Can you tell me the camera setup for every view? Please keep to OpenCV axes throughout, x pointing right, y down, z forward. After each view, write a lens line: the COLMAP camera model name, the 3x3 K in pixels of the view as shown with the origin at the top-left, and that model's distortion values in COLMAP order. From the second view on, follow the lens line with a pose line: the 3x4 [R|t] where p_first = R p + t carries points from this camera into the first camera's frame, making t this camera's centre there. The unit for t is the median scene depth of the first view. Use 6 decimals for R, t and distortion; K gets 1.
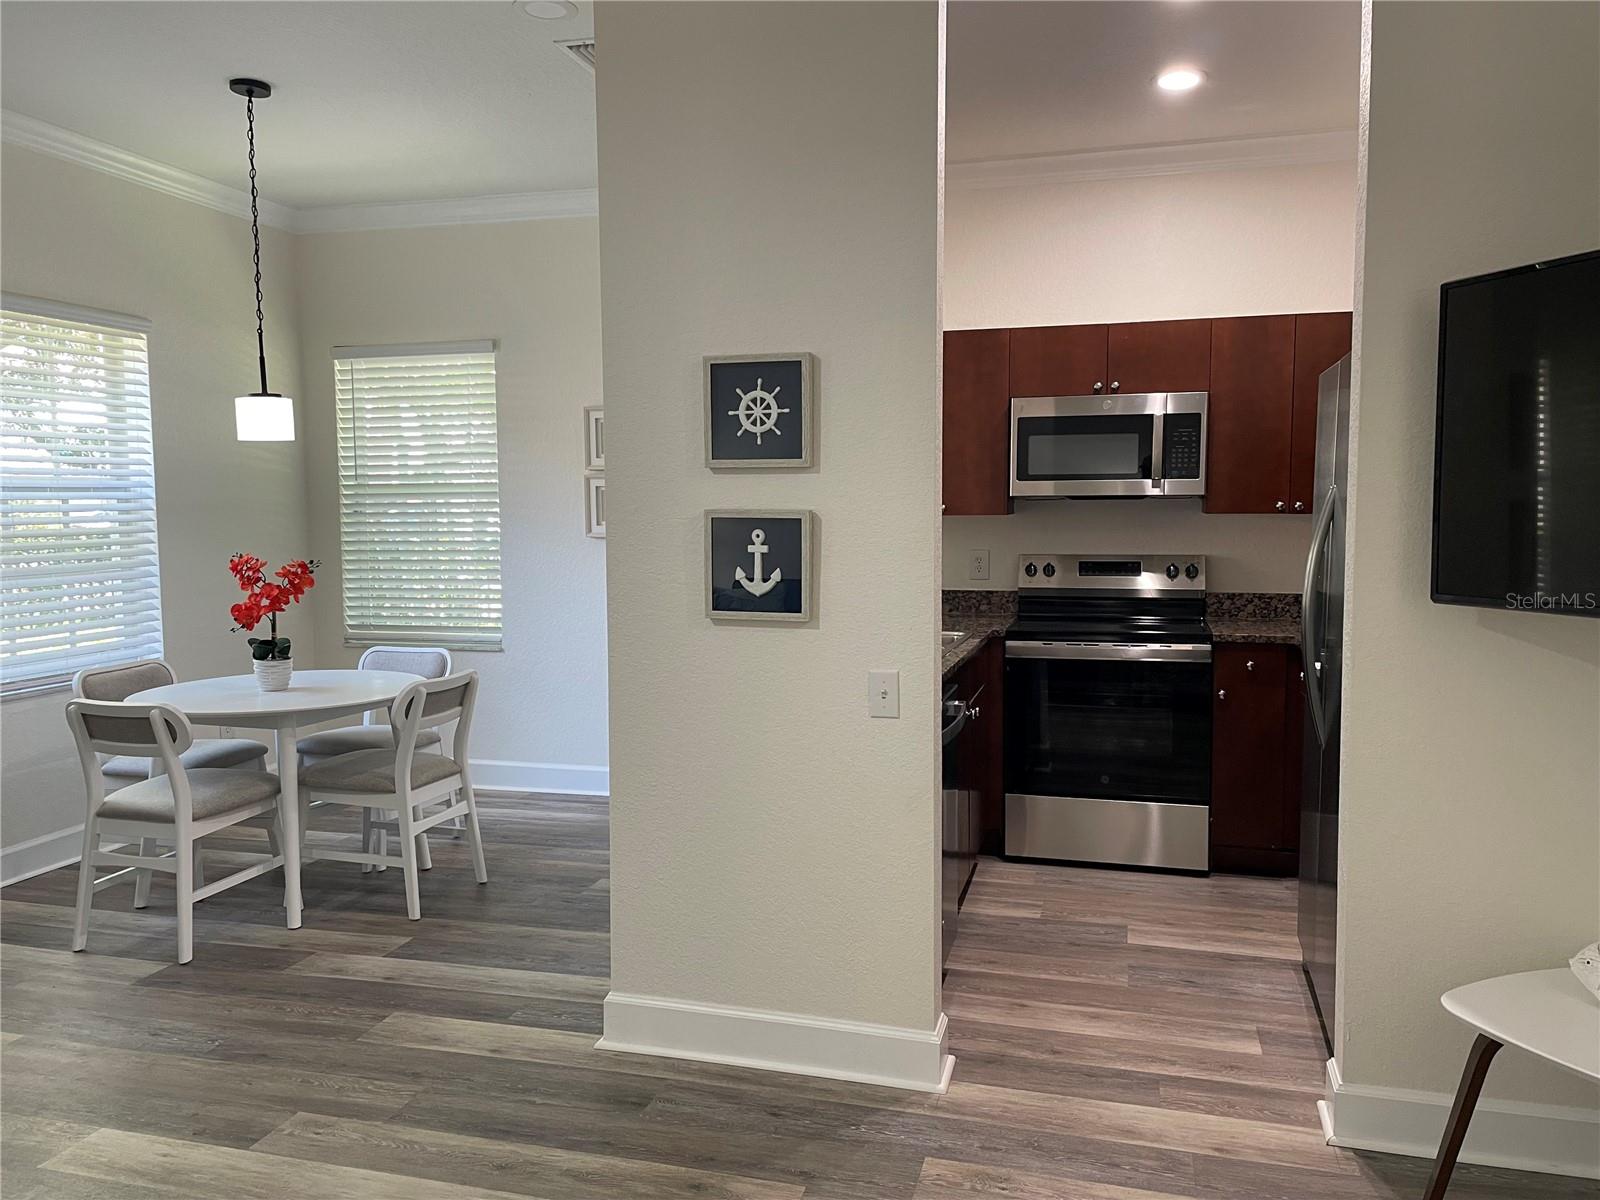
lens RADIAL K [[1202.5, 0, 802.5], [0, 1202.5, 601.7], [0, 0, 1]] dist [0.098669, -0.126562]
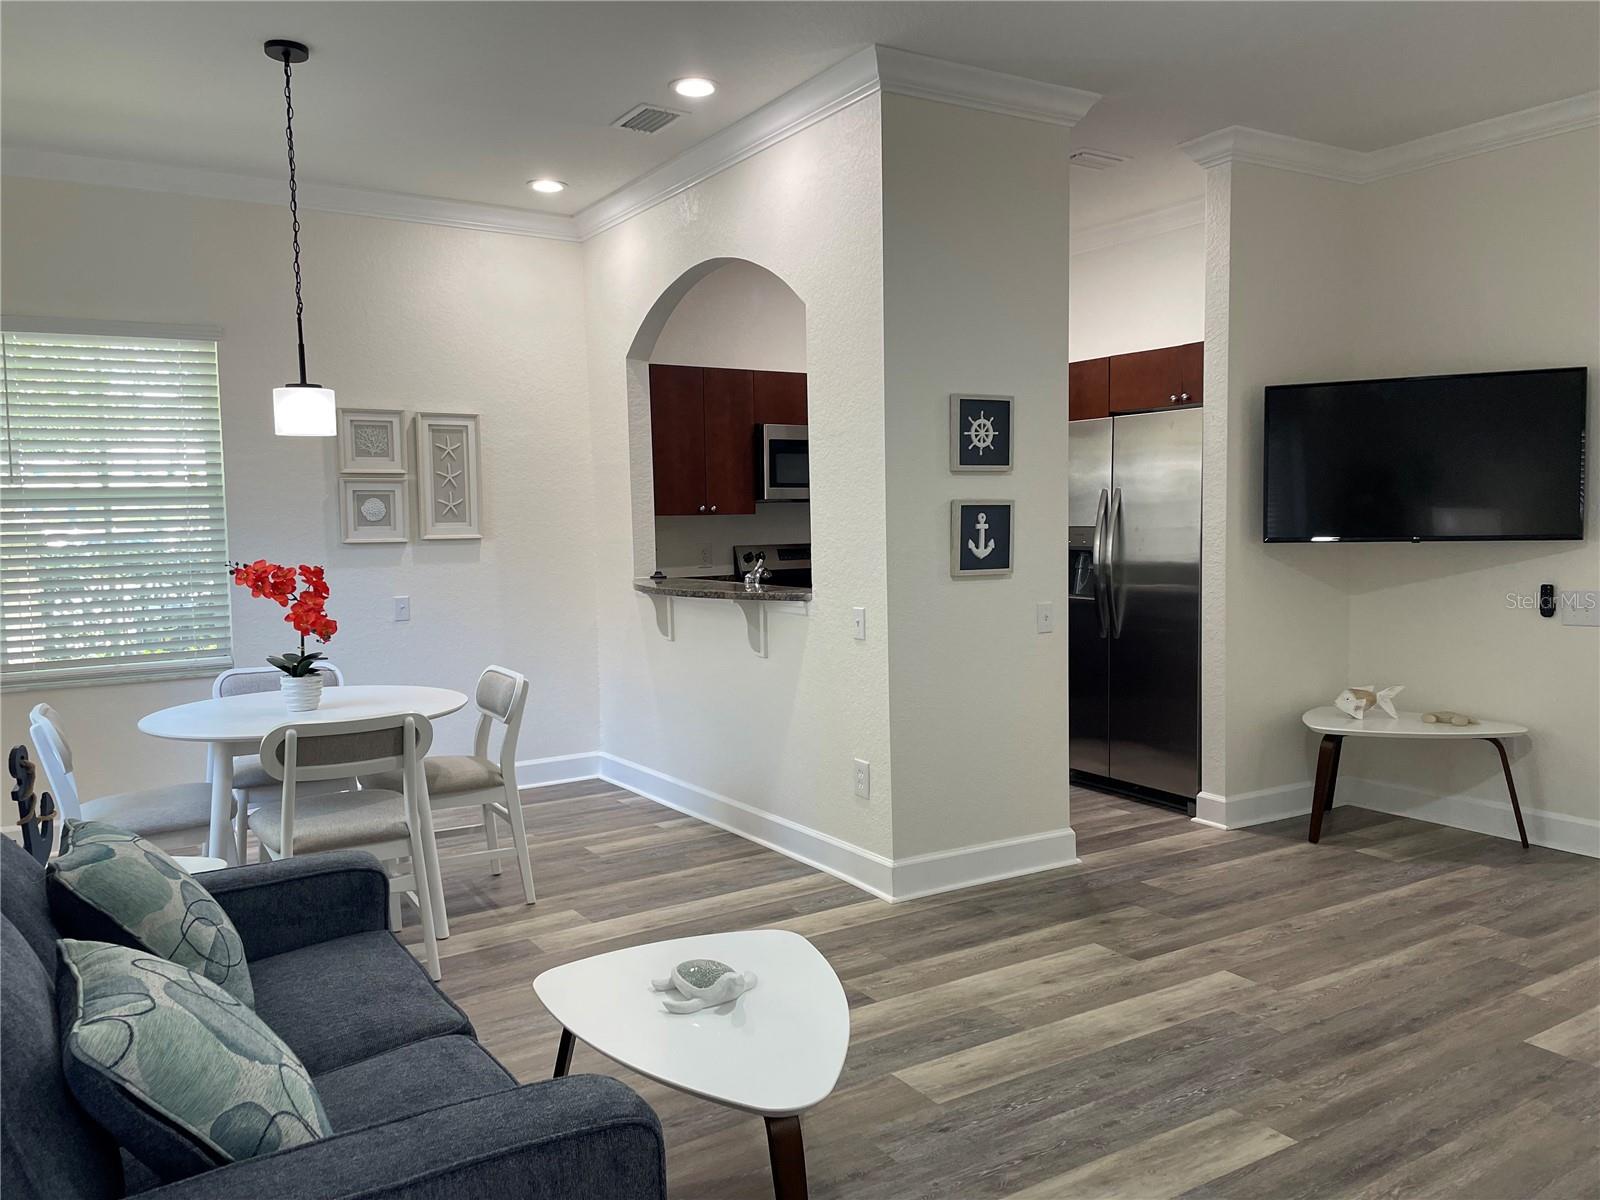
lens RADIAL K [[1202.5, 0, 789.2], [0, 1202.5, 595.0], [0, 0, 1]] dist [0.098669, -0.126562]
pose [[0.677537, -0.057185, 0.733262, -0.964168], [0.074244, 0.997198, 0.009167, 0.006653], [-0.731732, 0.048230, 0.679884, 0.131914]]
